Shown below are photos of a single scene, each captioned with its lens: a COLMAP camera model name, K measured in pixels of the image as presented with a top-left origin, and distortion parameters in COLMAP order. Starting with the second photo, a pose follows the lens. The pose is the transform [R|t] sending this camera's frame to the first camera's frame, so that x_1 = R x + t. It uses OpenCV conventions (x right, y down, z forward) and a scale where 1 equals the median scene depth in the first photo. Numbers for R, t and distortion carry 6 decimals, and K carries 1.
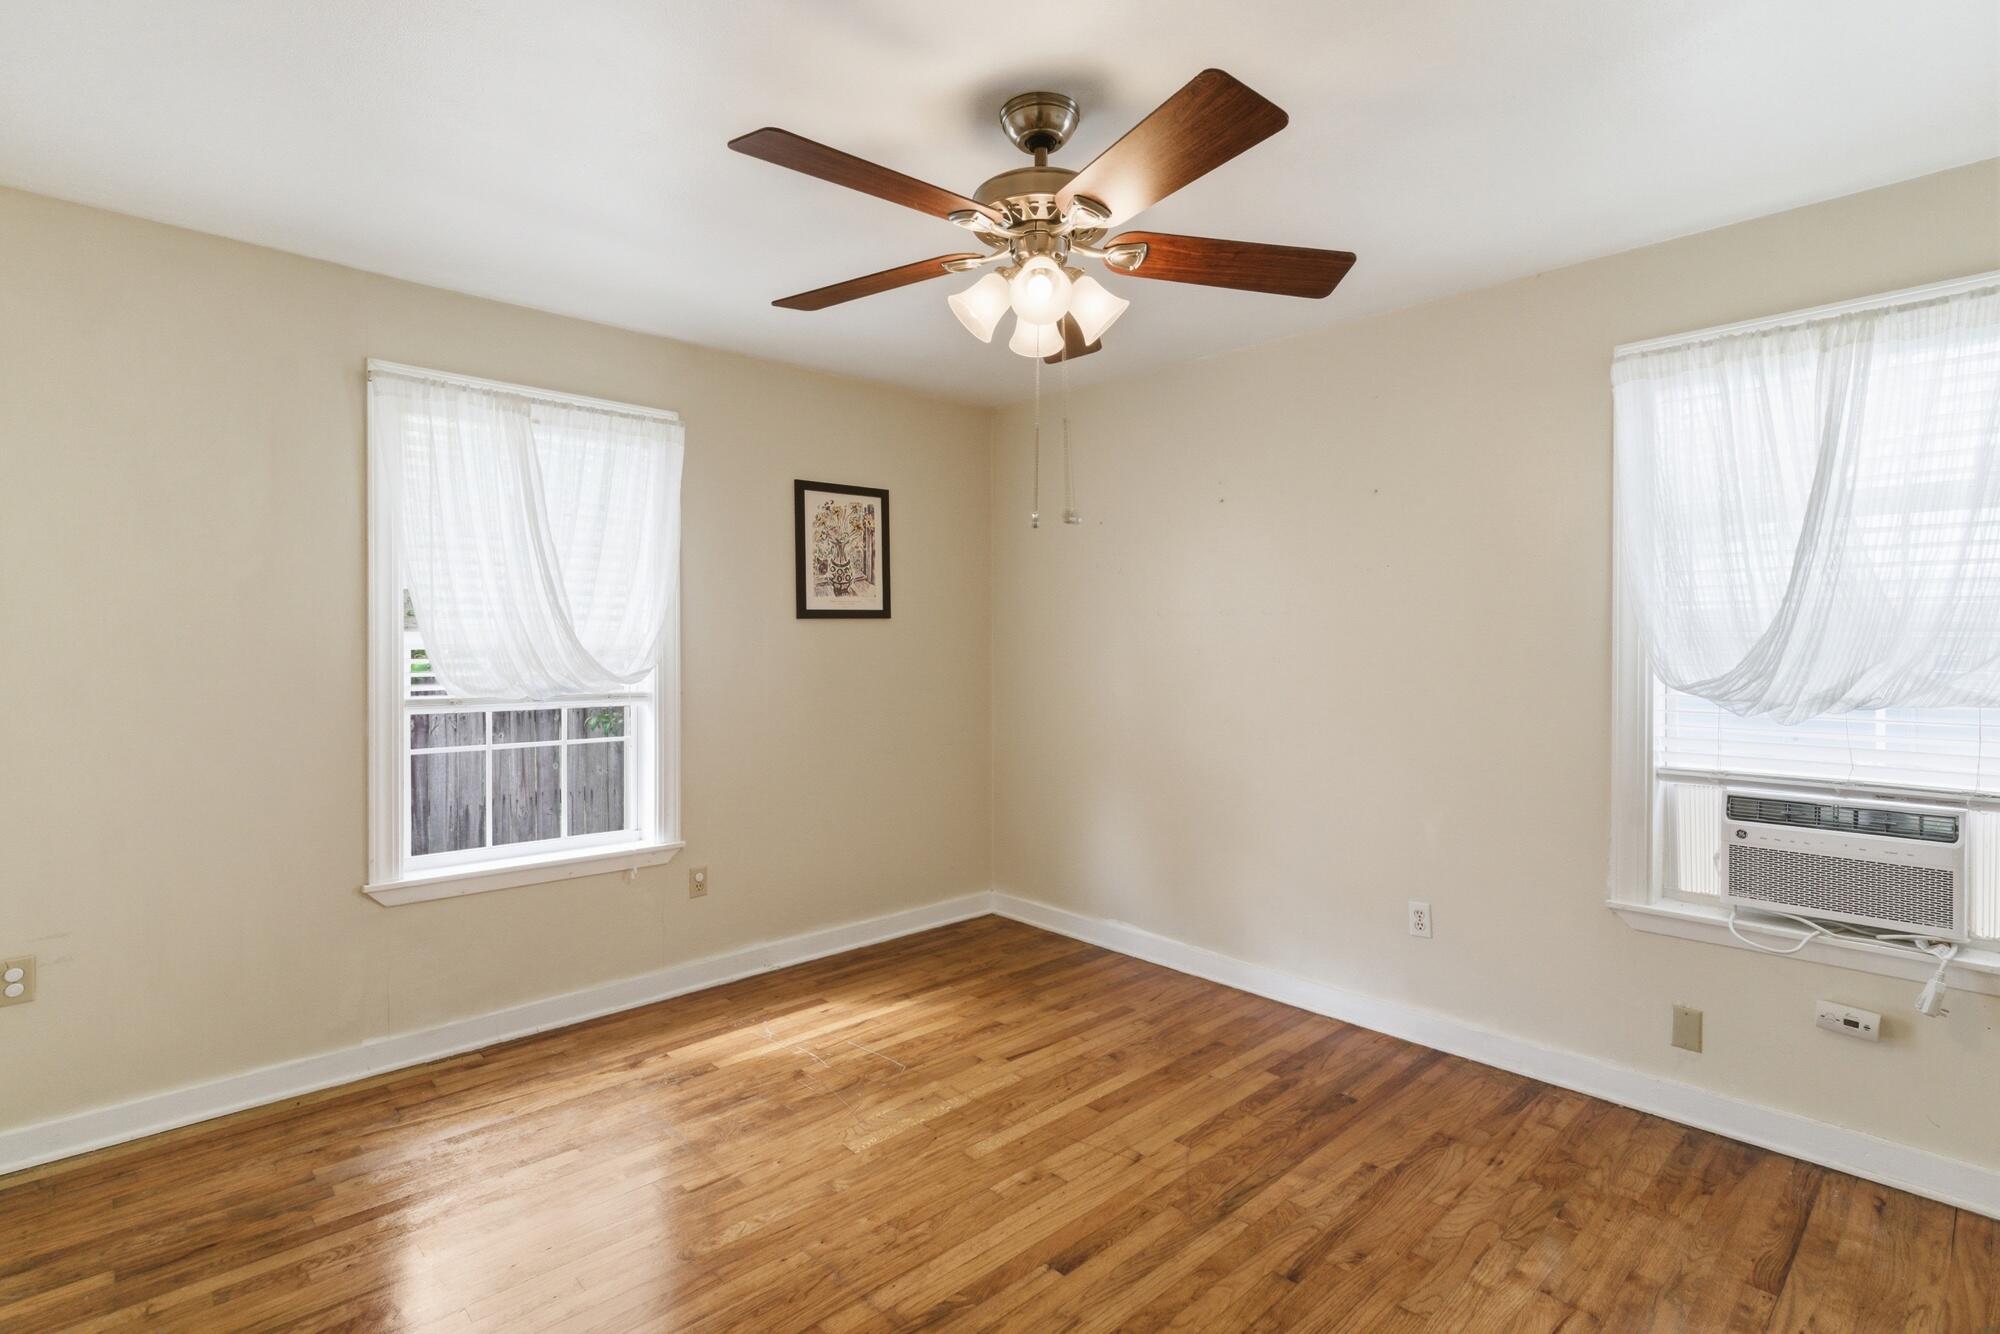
lens RADIAL K [[946.2, 0, 1005.6], [0, 946.2, 648.3], [0, 0, 1]] dist [-0.000097, 0.000467]
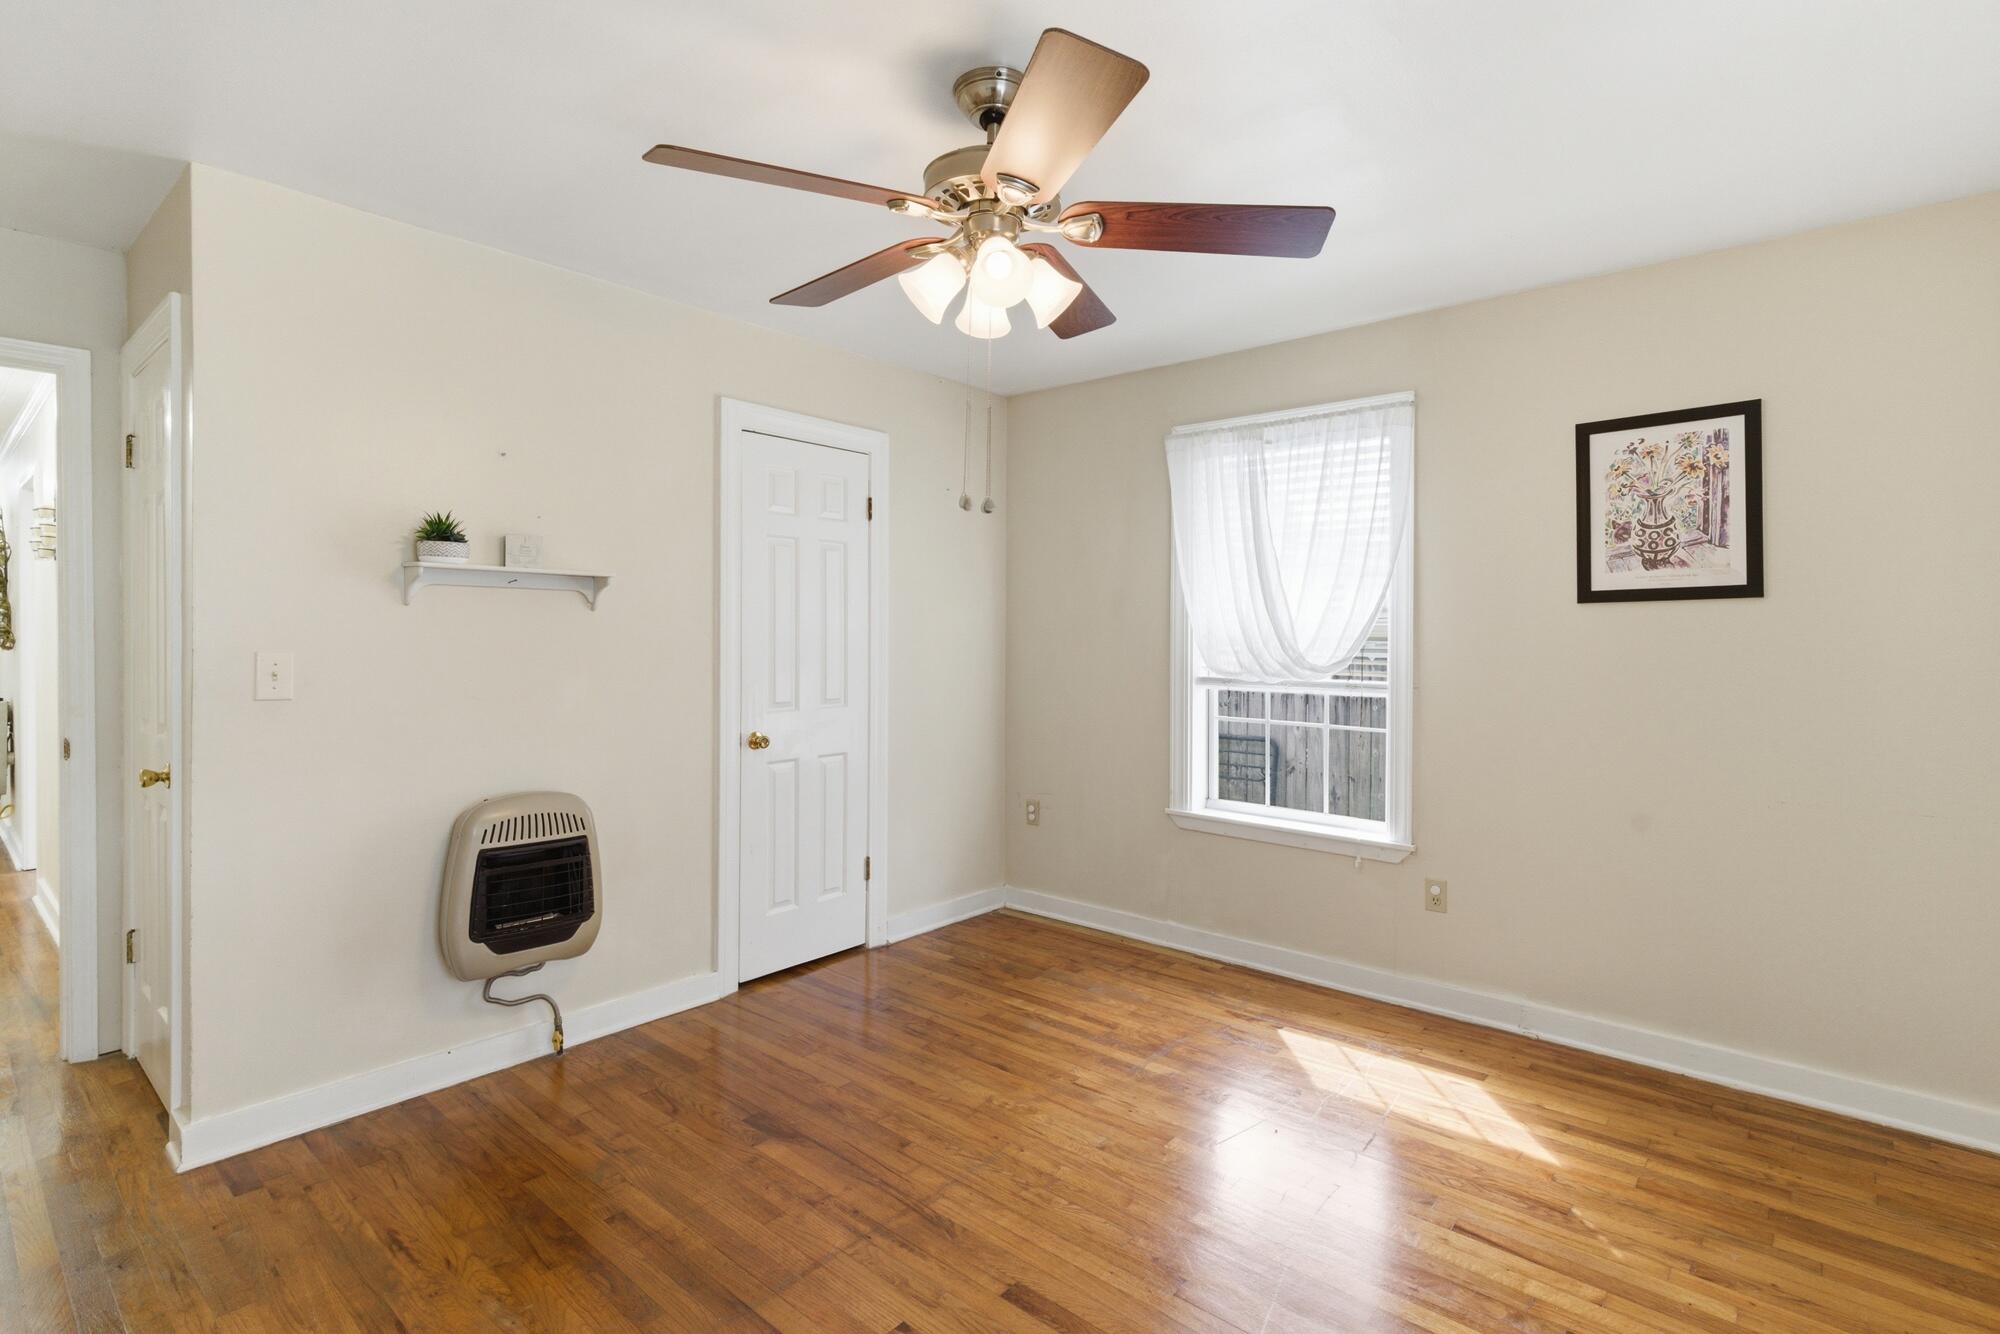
lens RADIAL K [[946.2, 0, 1005.6], [0, 946.2, 648.3], [0, 0, 1]] dist [-0.000097, 0.000467]
pose [[0.111744, 0.011238, -0.993674, 0.536297], [-0.011462, 0.999884, 0.010020, 0.003285], [0.993671, 0.010270, 0.111860, 0.481701]]
